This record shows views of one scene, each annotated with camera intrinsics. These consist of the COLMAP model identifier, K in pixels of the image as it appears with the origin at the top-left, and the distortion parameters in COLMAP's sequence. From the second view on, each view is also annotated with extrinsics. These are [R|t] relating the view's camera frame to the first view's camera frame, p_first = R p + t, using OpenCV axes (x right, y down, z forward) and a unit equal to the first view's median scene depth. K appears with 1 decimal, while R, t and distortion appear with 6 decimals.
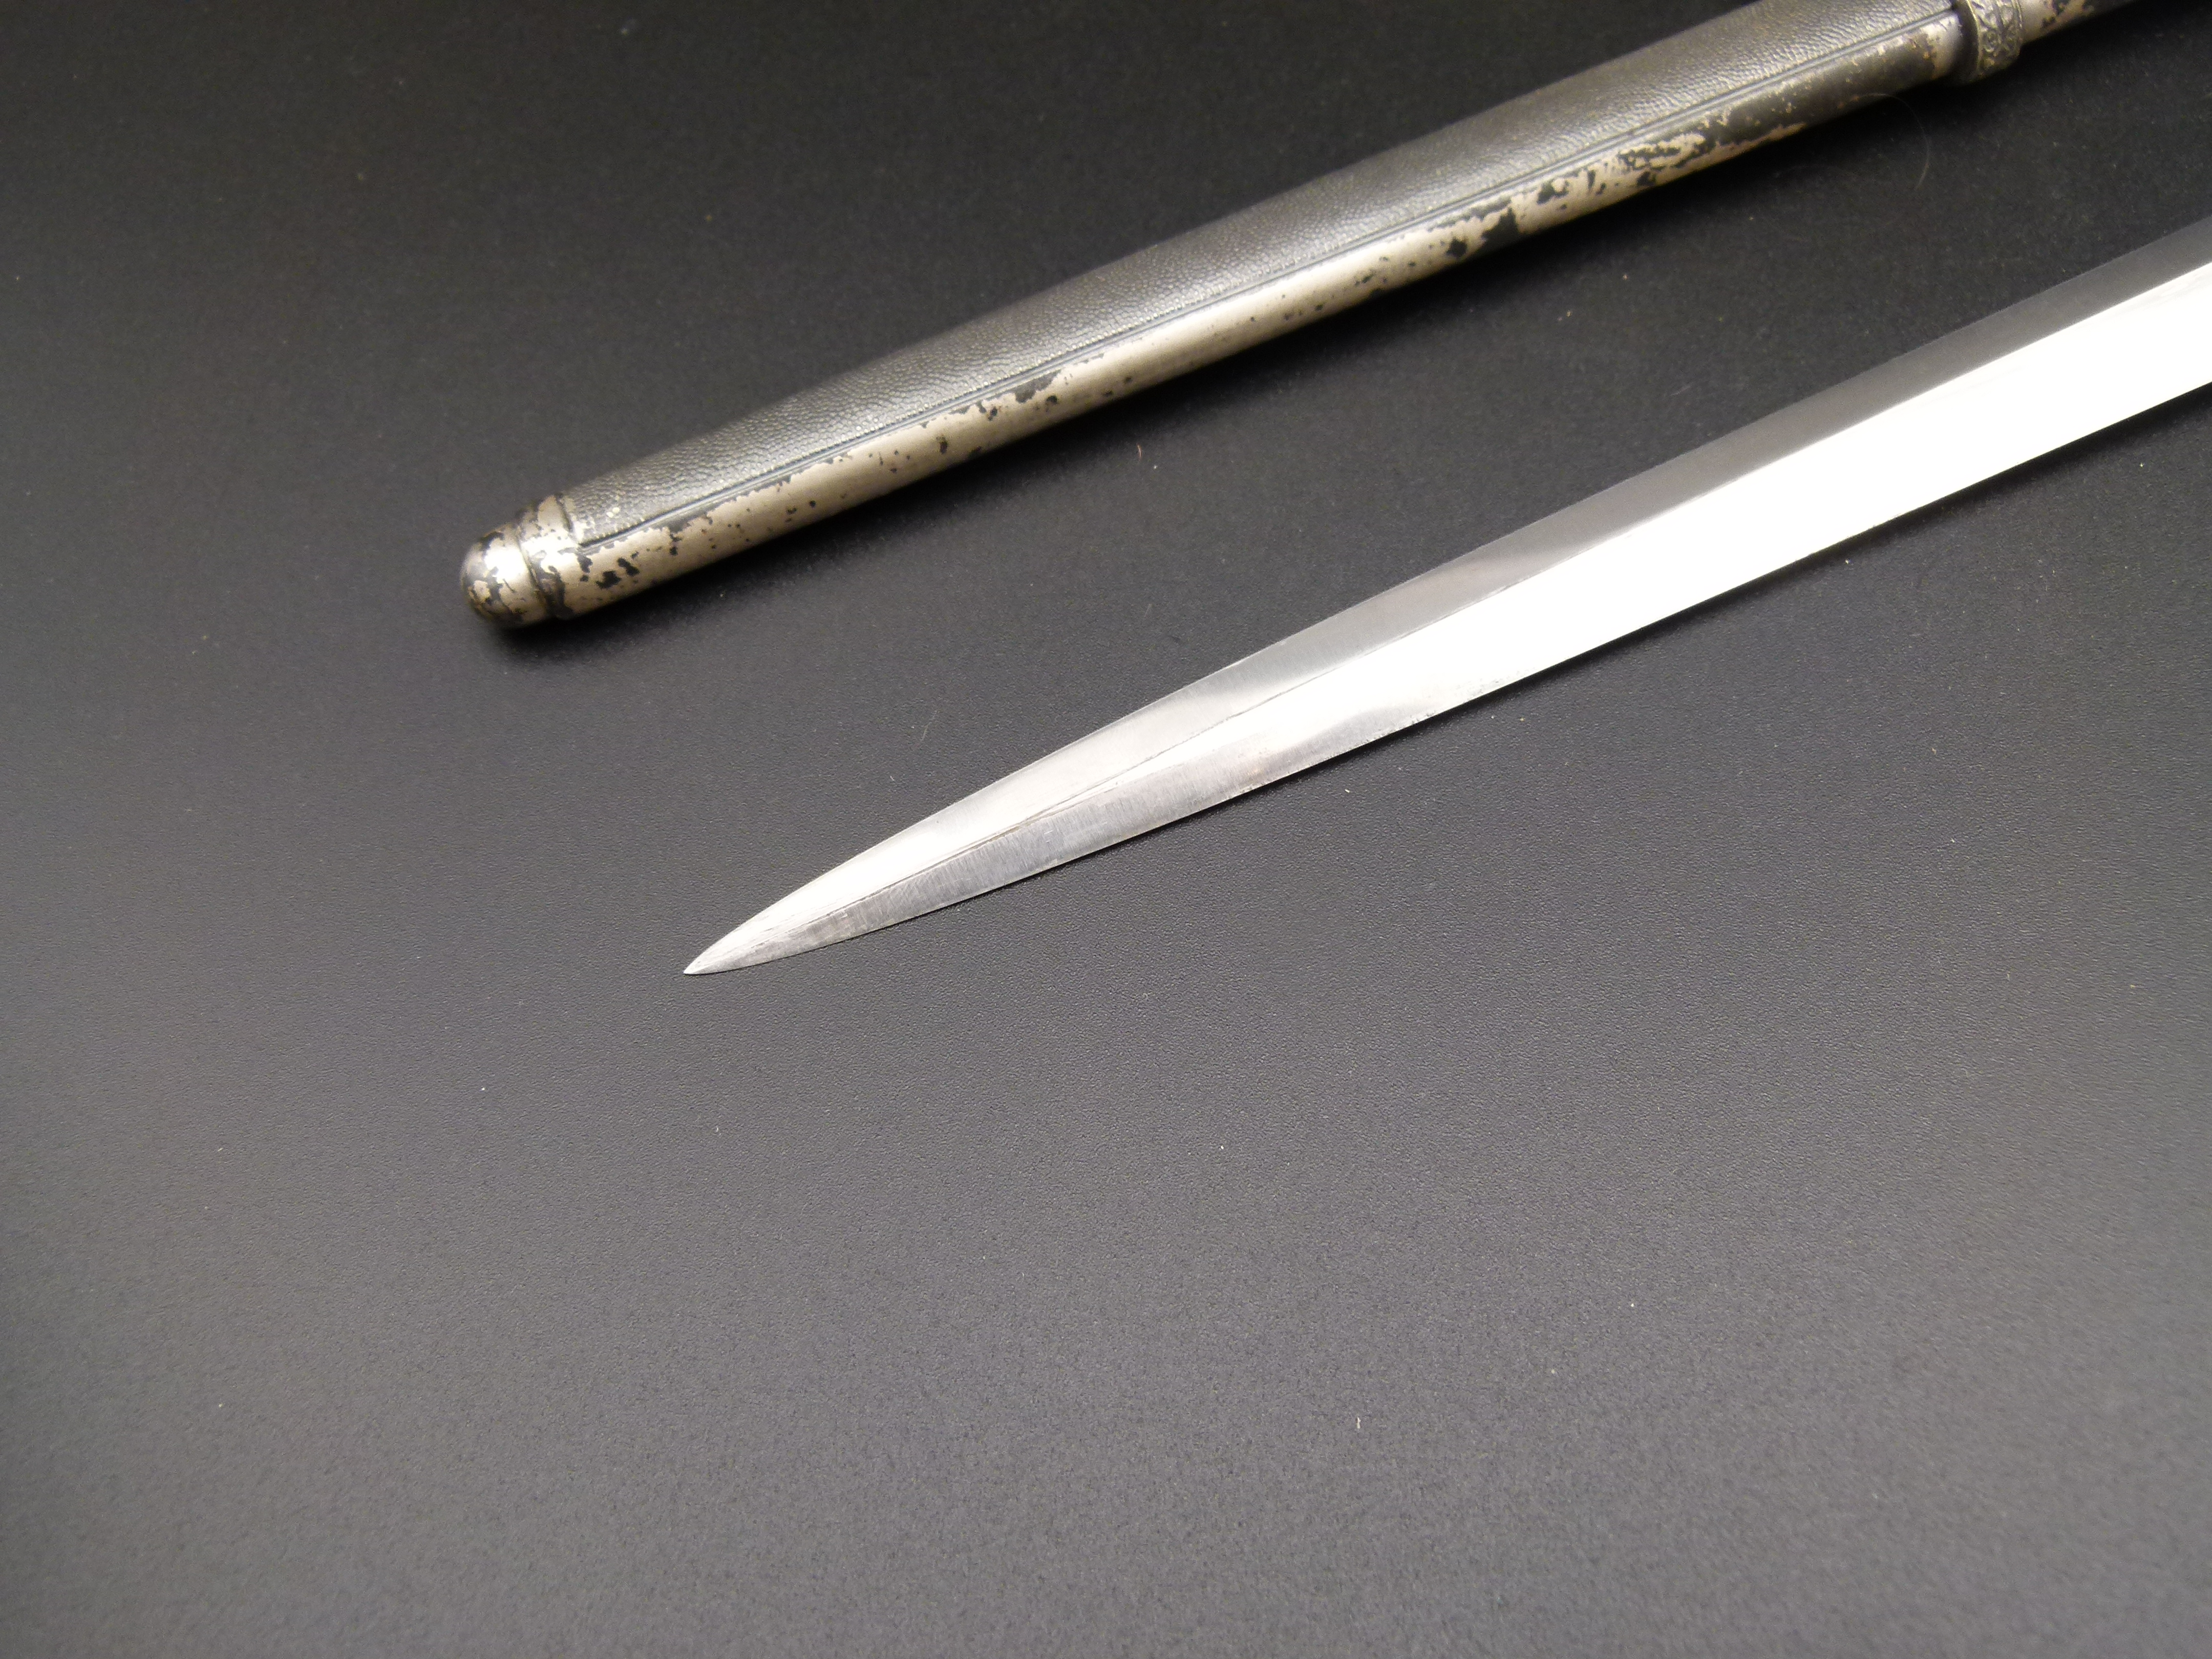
lens RADIAL K [[2059.0, 0, 1106.0], [0, 2059.0, 829.5], [0, 0, 1]] dist [-0.070547, 0.034385]
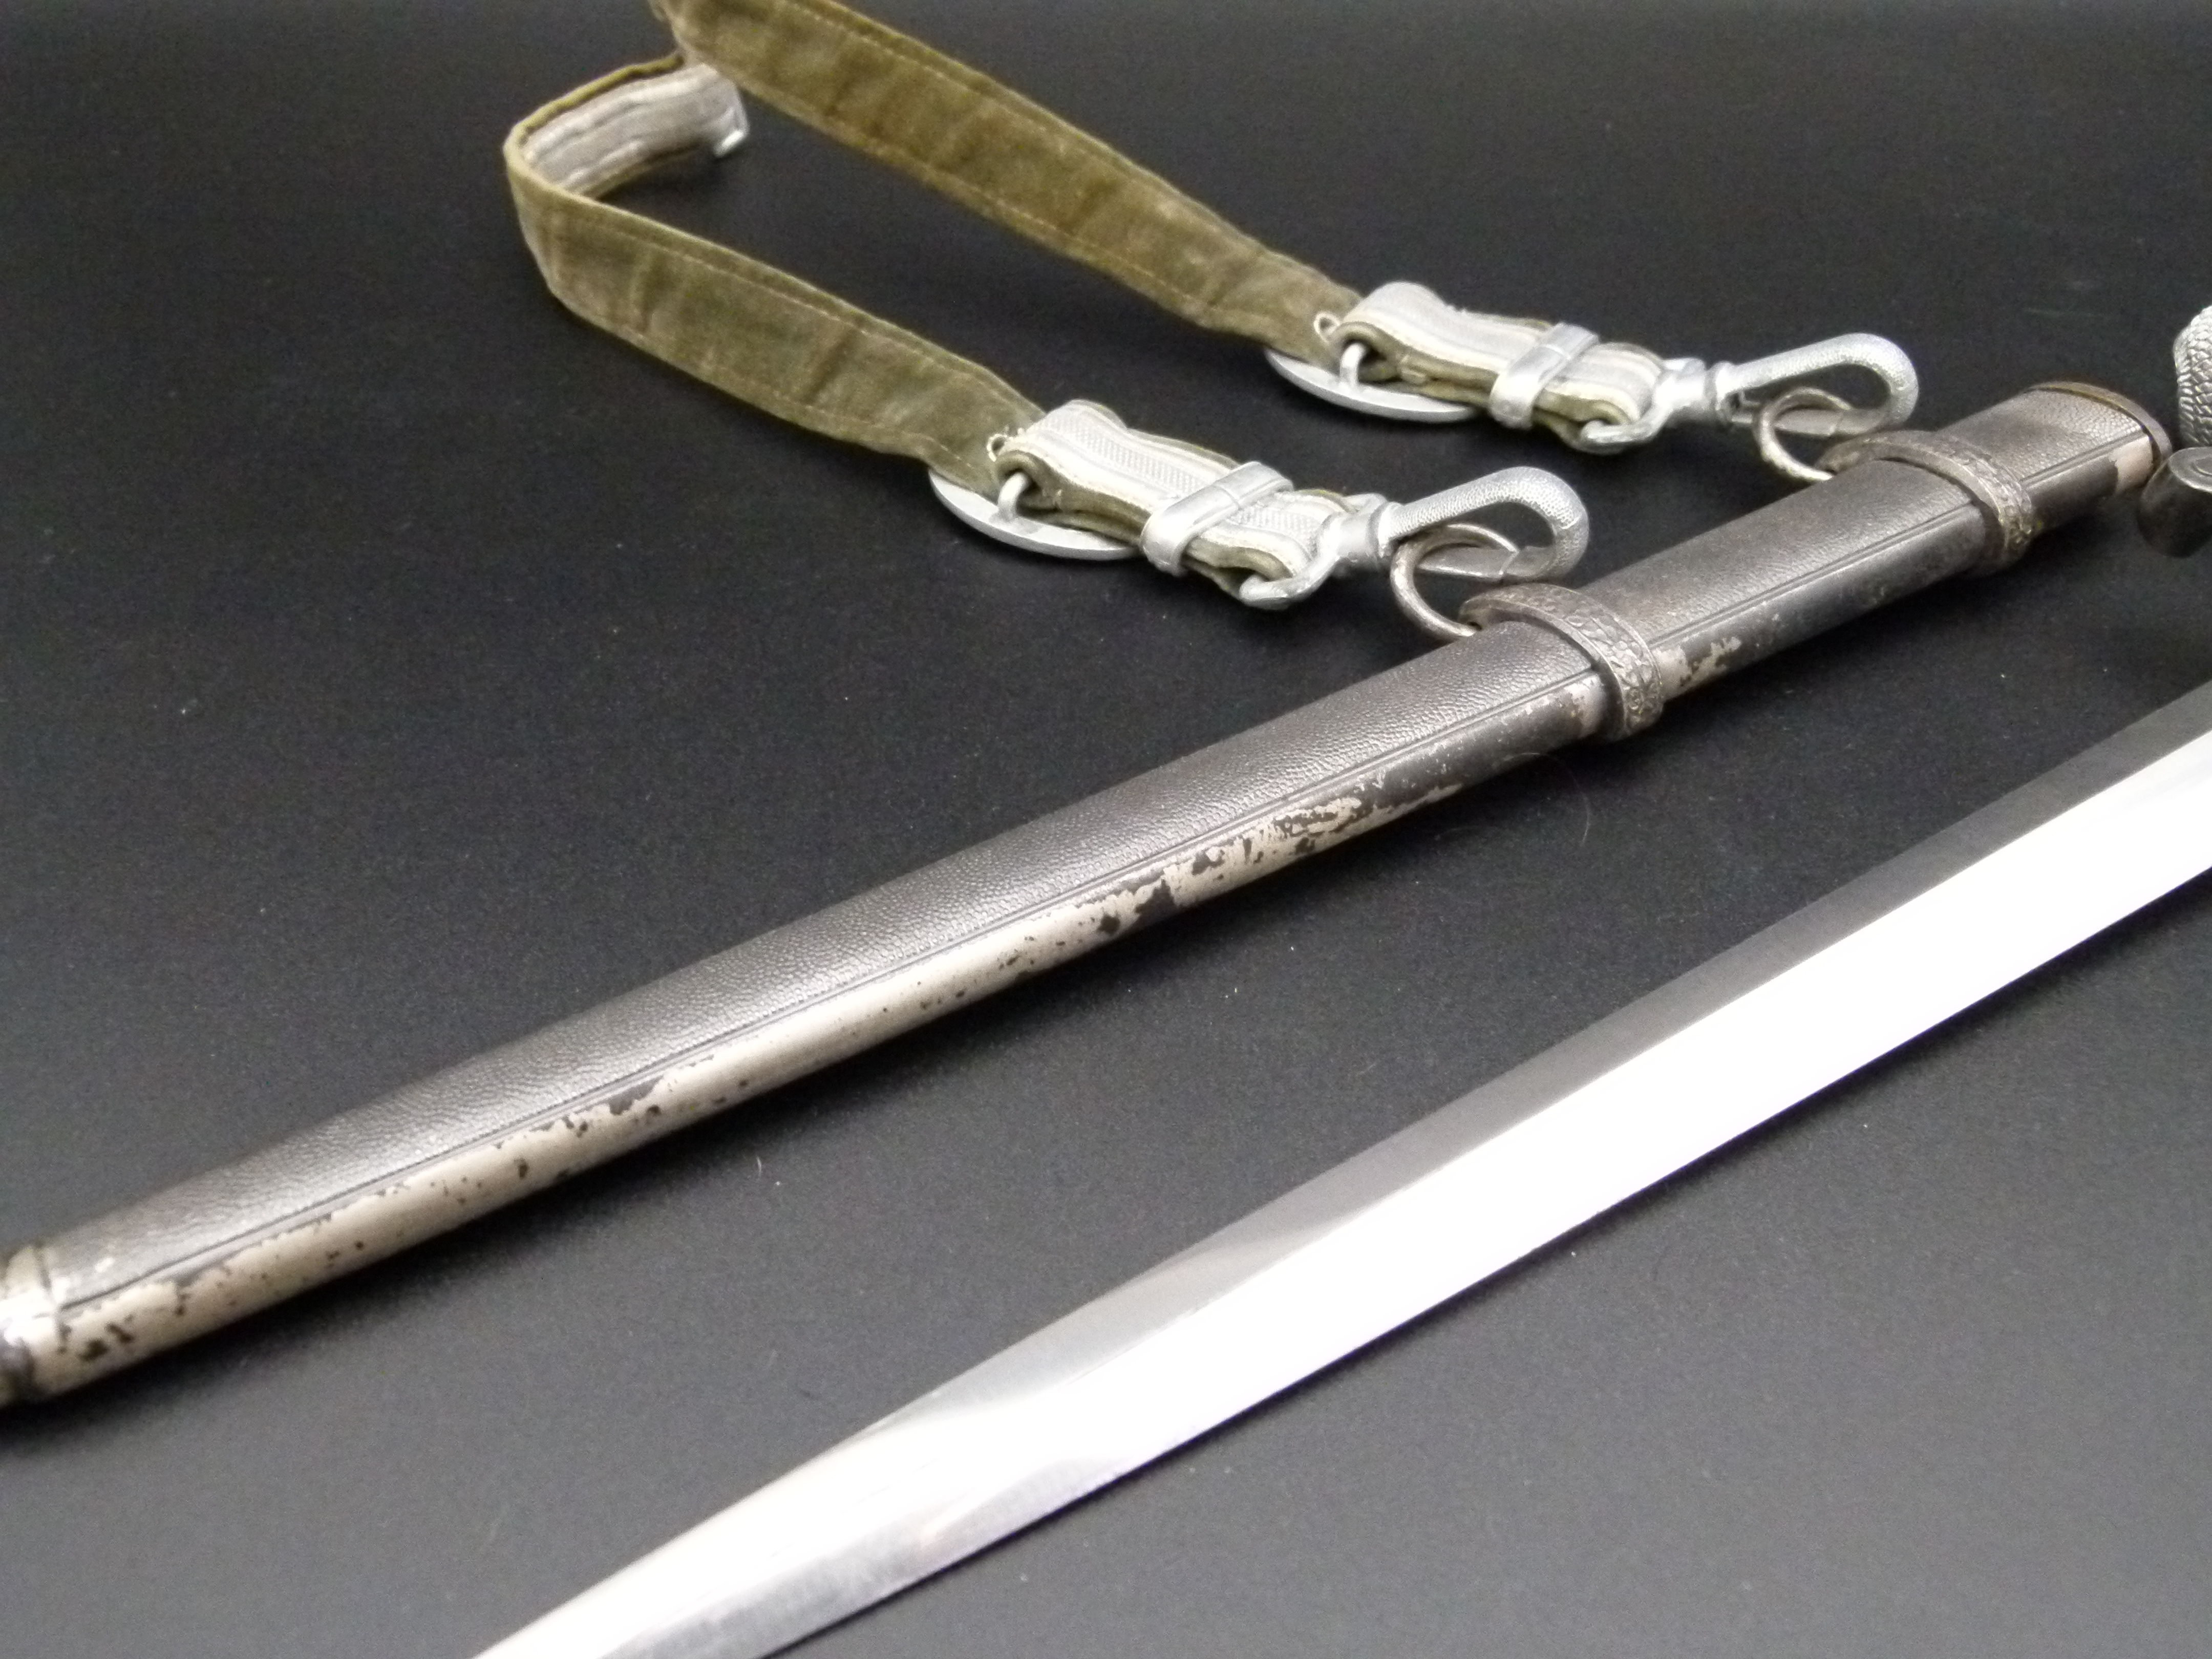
lens RADIAL K [[2059.0, 0, 1106.0], [0, 2059.0, 829.5], [0, 0, 1]] dist [-0.070547, 0.034385]
pose [[0.984949, -0.017688, 0.171939, 0.014400], [0.071223, 0.947906, -0.310487, -0.041439], [-0.157490, 0.318060, 0.934898, 0.134335]]
